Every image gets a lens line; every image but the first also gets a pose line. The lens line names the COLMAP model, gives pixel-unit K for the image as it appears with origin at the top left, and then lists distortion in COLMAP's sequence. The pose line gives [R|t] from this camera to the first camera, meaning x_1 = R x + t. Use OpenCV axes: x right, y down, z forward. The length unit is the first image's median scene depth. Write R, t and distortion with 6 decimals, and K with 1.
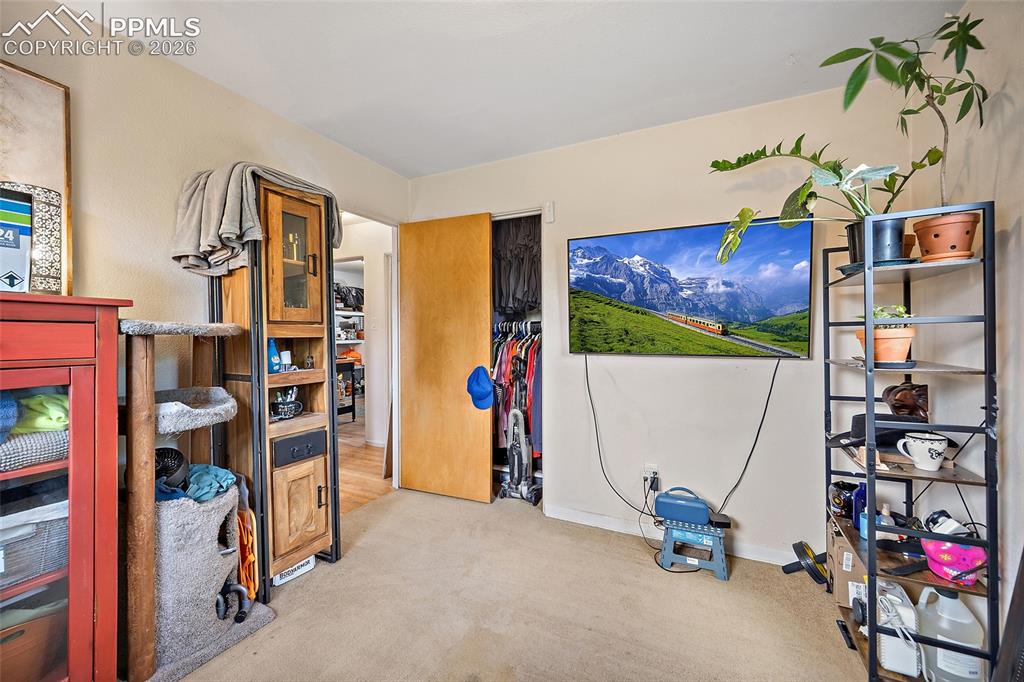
lens RADIAL K [[406.7, 0, 513.6], [0, 406.7, 334.7], [0, 0, 1]] dist [-0.000413, 0.000092]
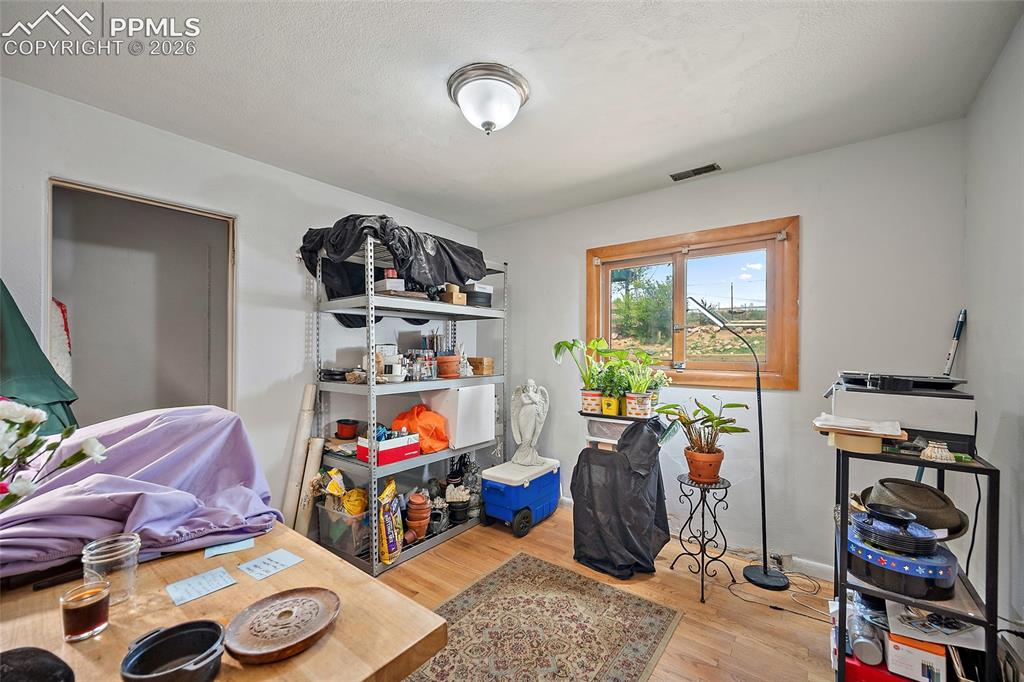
lens RADIAL K [[406.7, 0, 511.3], [0, 406.7, 348.2], [0, 0, 1]] dist [-0.000413, 0.000092]
pose [[0.977362, 0.010925, -0.211290, -0.244954], [-0.013617, 0.999844, -0.011293, -0.012794], [0.211134, 0.013915, 0.977358, 0.660636]]
